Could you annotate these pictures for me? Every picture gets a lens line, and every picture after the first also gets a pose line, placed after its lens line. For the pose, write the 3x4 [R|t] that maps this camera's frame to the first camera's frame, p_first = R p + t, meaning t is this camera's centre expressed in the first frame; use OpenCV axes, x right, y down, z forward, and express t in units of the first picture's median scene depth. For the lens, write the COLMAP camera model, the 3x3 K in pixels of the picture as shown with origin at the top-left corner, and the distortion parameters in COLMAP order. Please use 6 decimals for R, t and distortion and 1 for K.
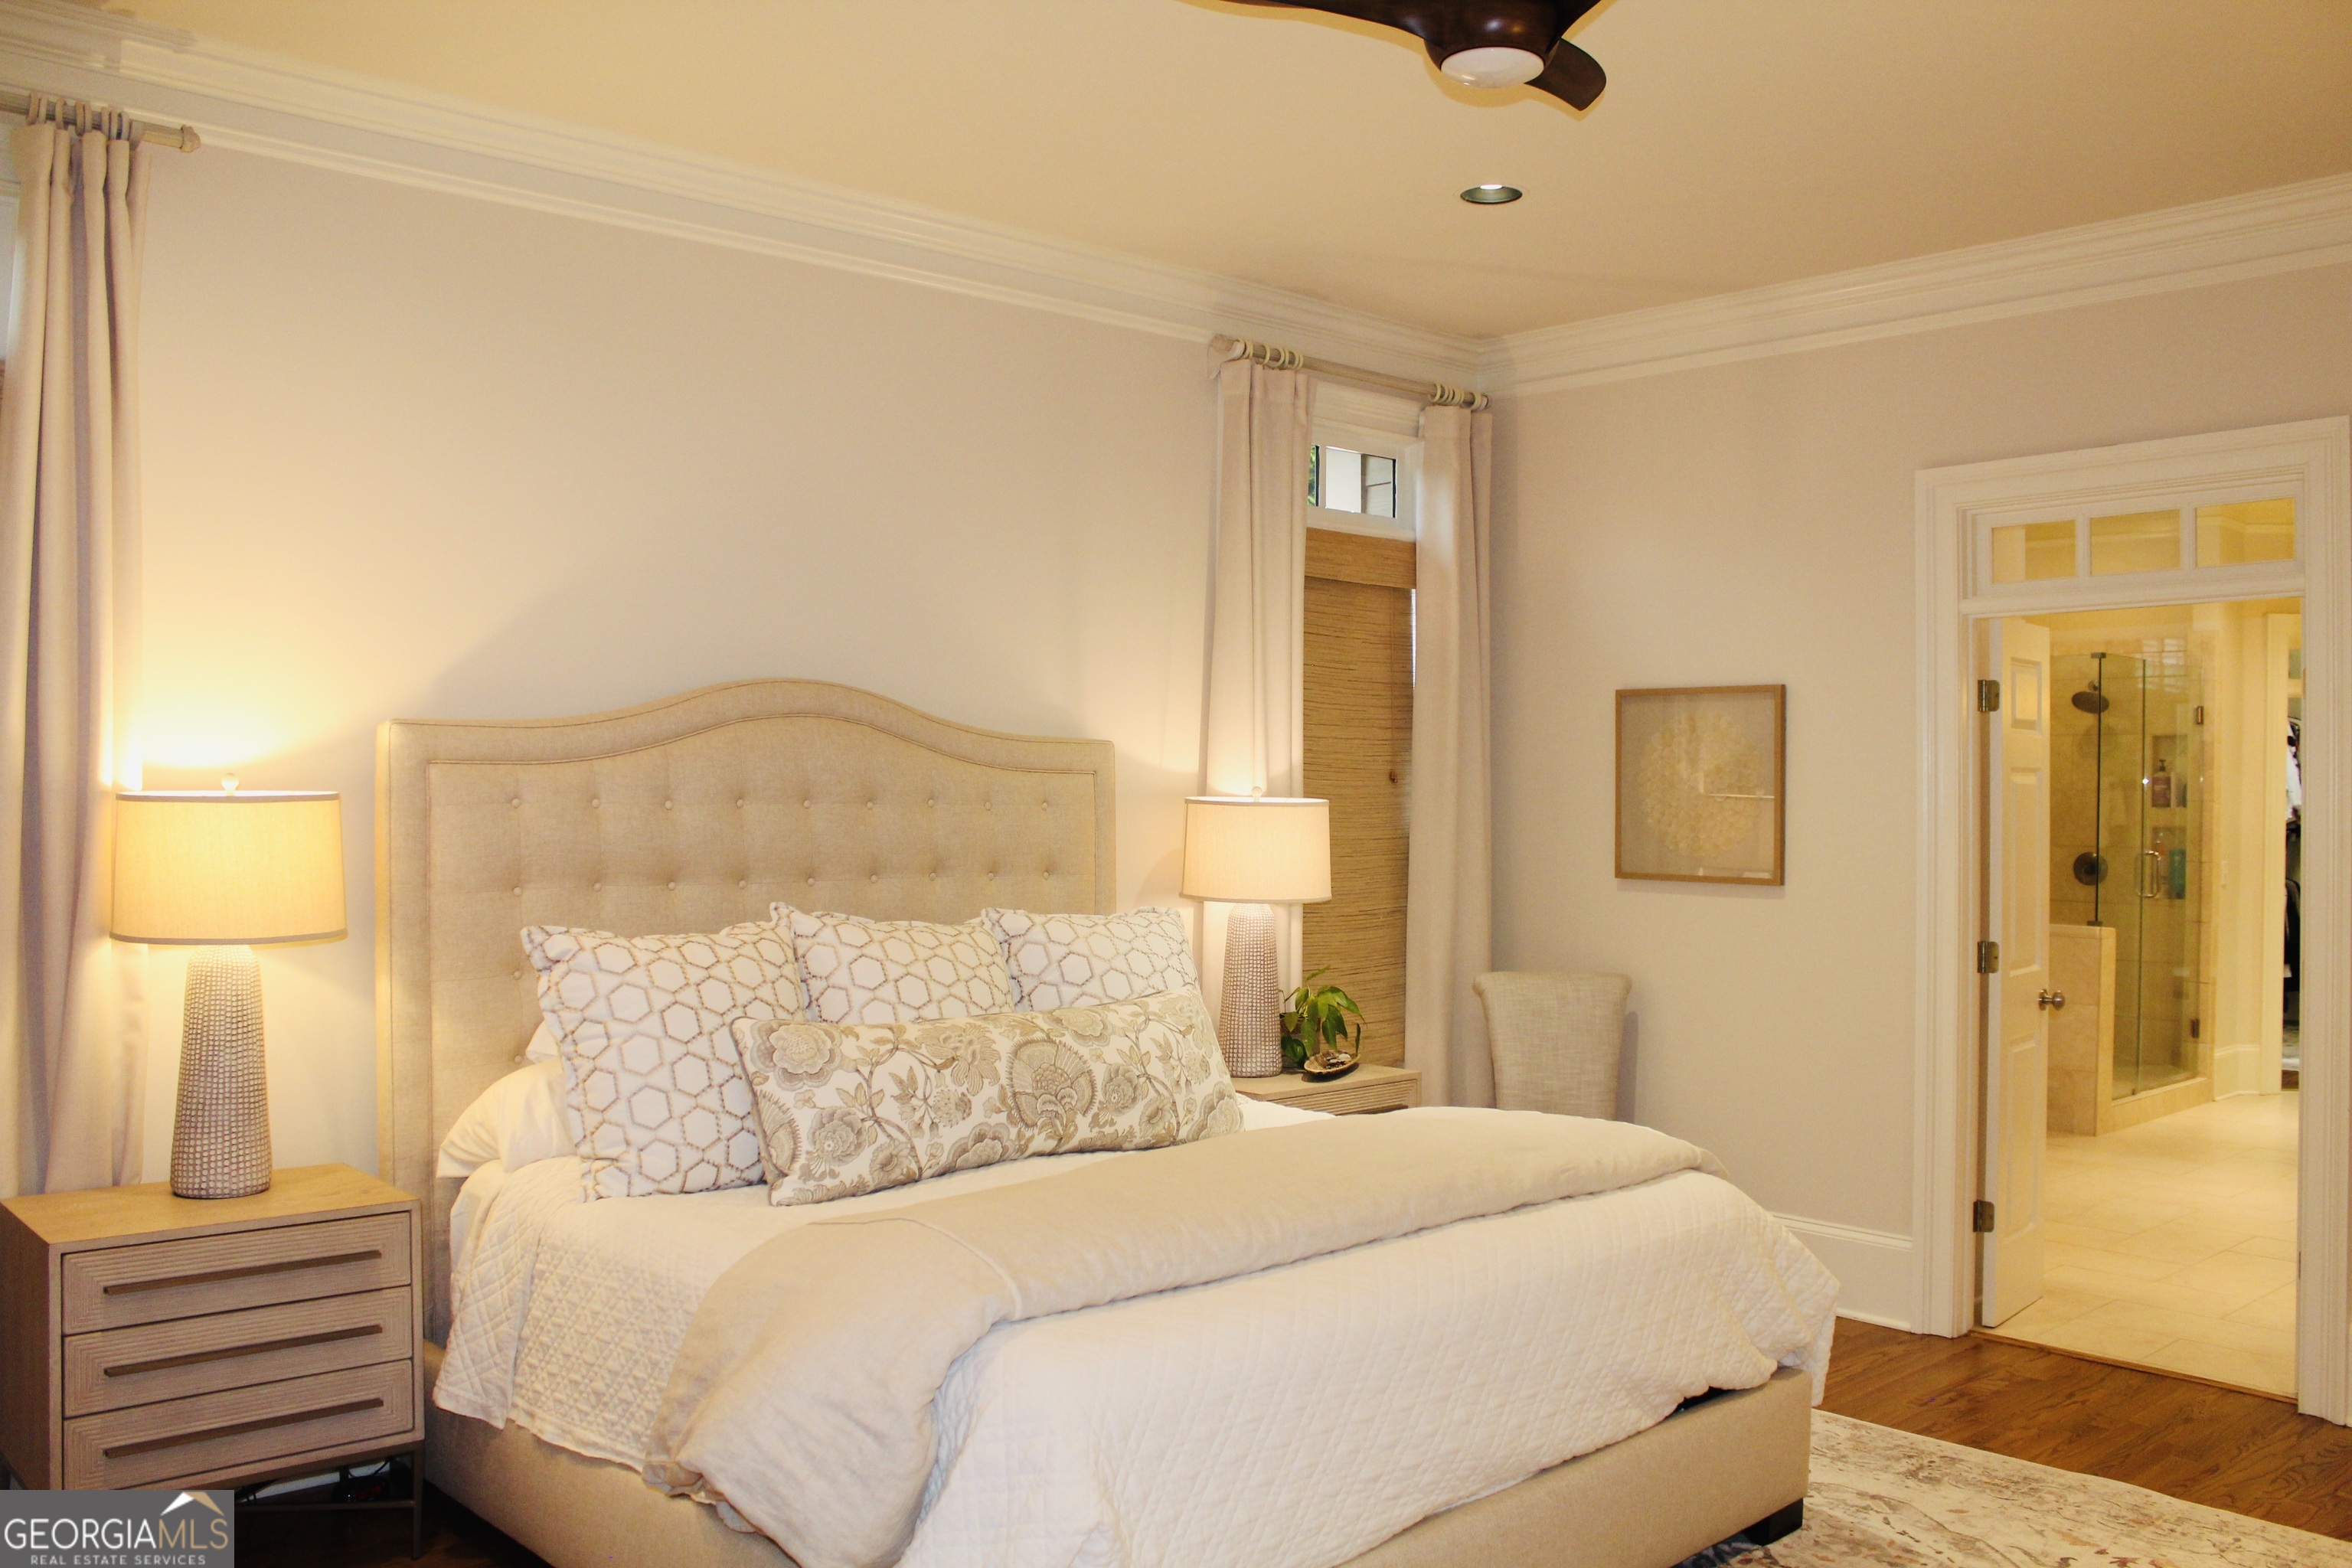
lens RADIAL K [[1953.4, 0, 1167.8], [0, 1953.4, 767.1], [0, 0, 1]] dist [-0.144908, 0.107366]
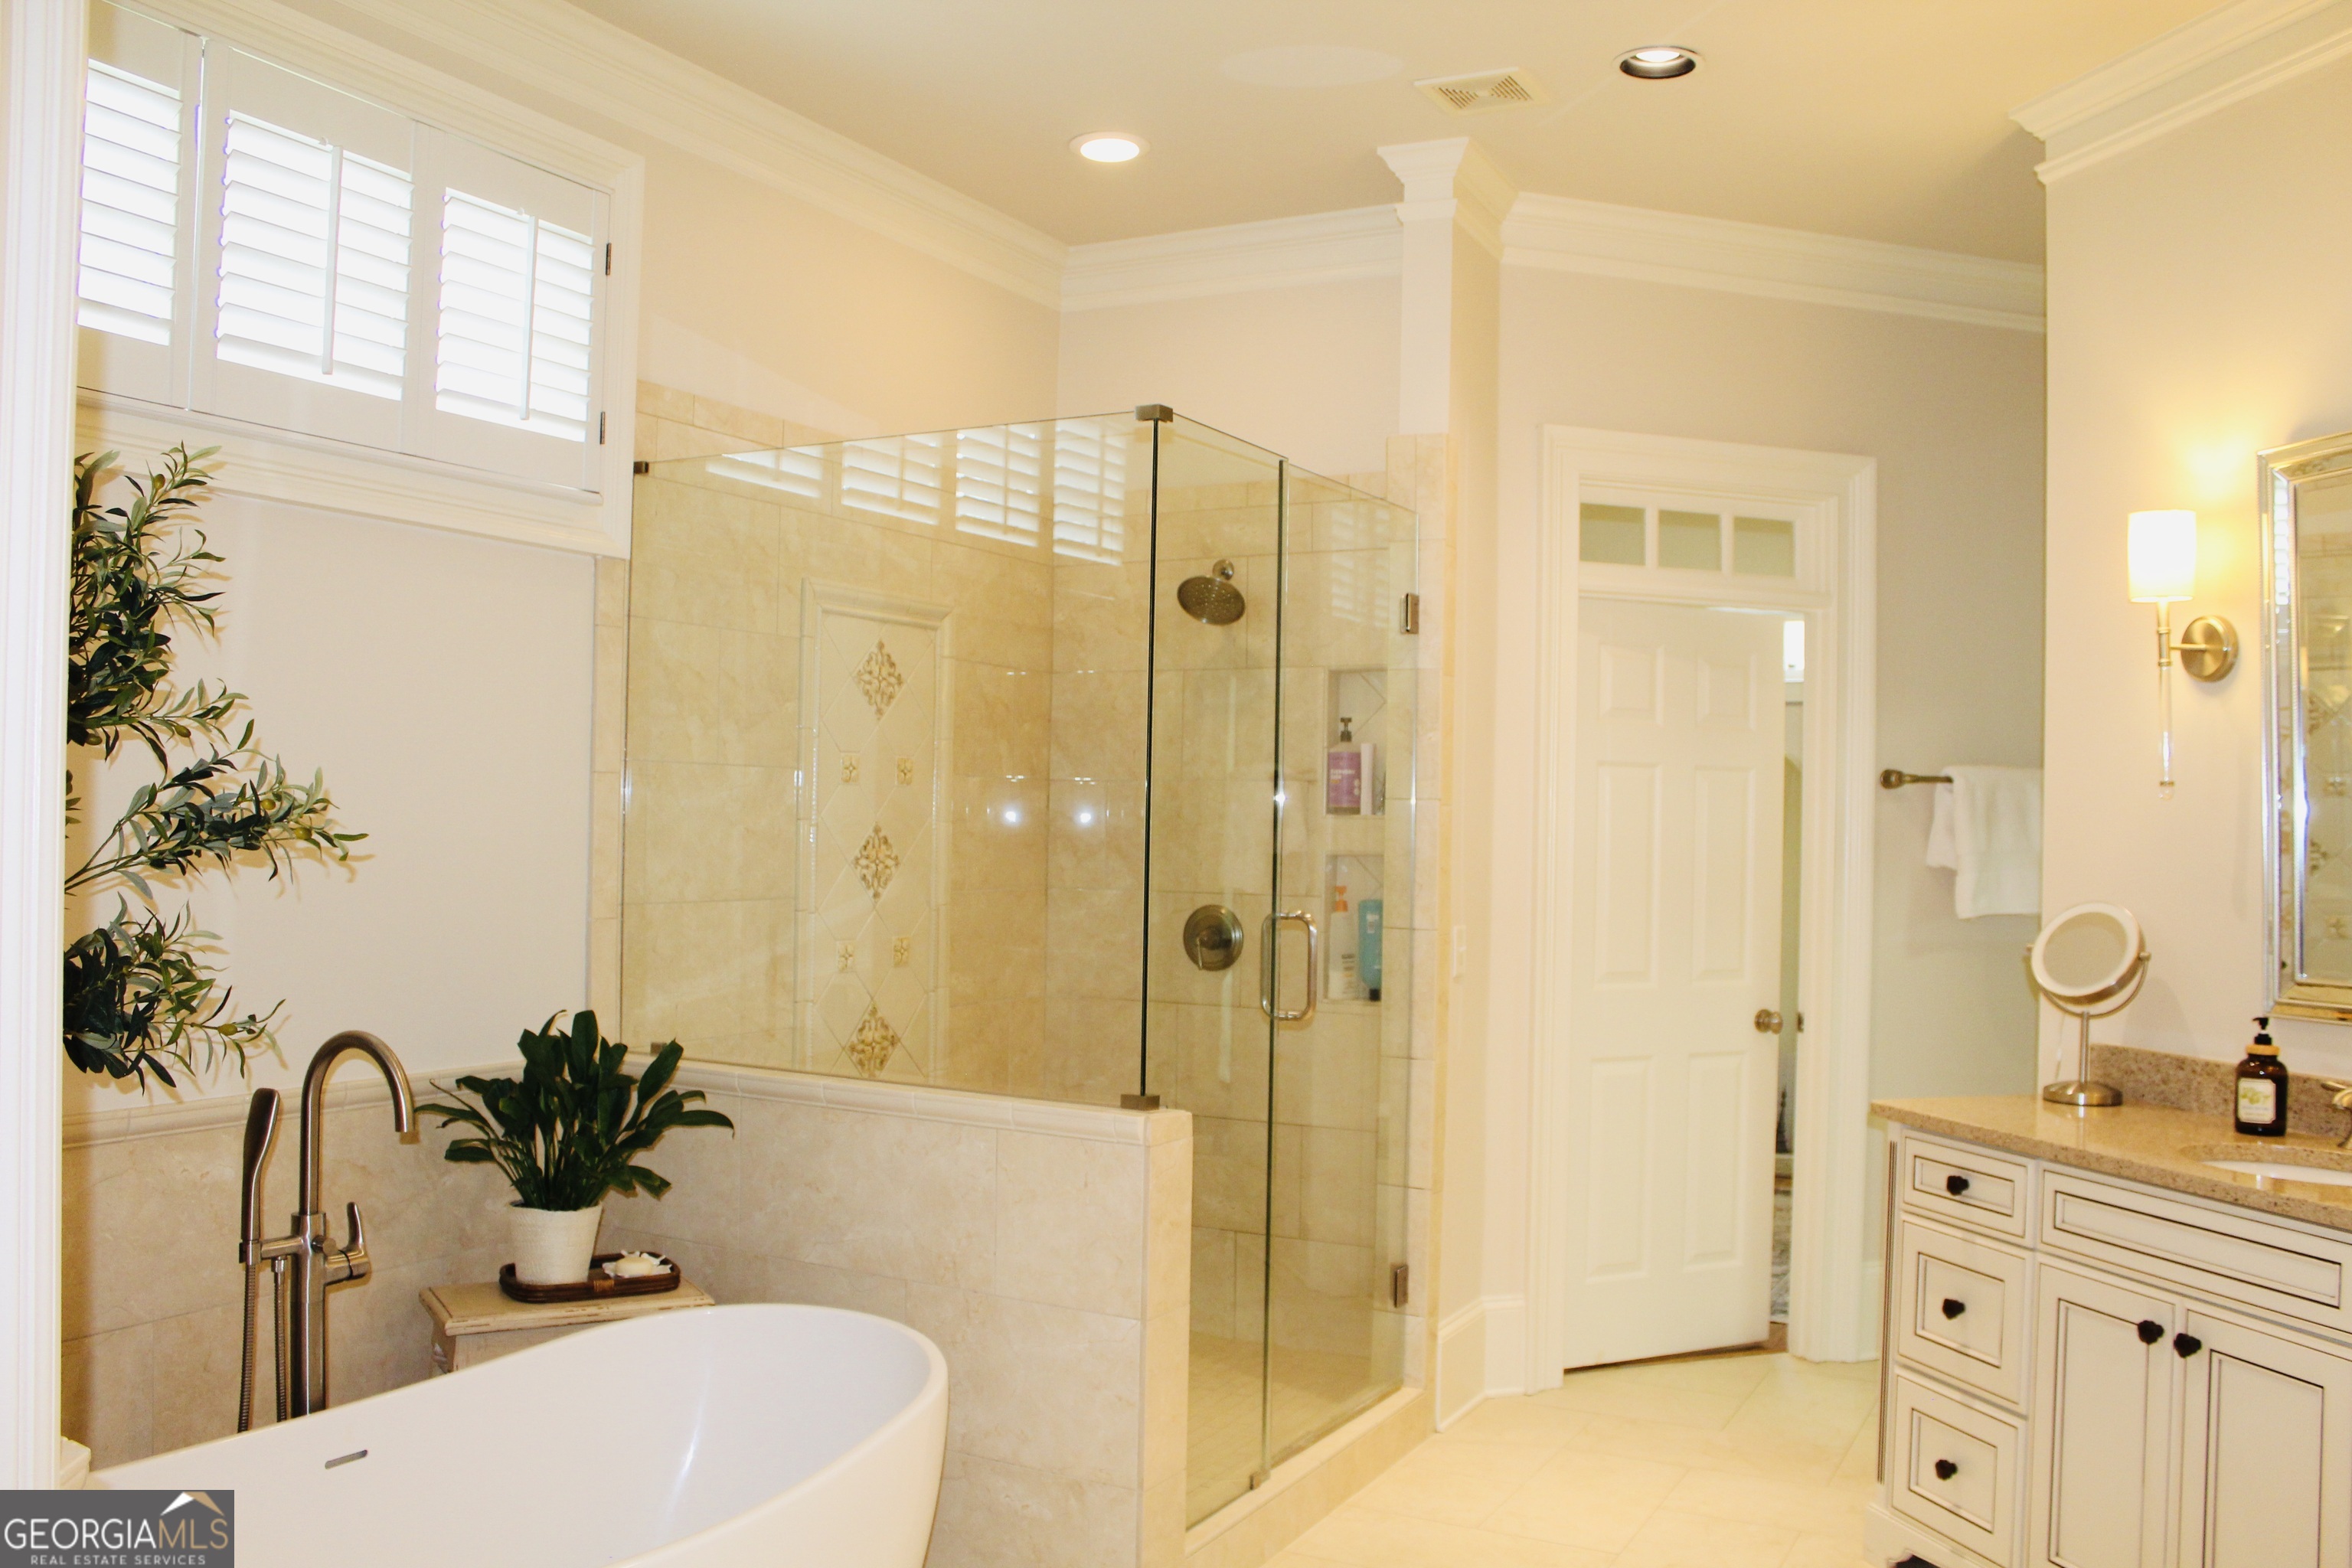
lens RADIAL K [[1953.4, 0, 1177.0], [0, 1953.4, 776.3], [0, 0, 1]] dist [-0.144908, 0.107366]
pose [[0.937594, 0.010356, 0.347577, 0.319994], [-0.007490, 0.999926, -0.009587, 0.017309], [-0.347650, 0.006386, 0.937602, 0.559495]]
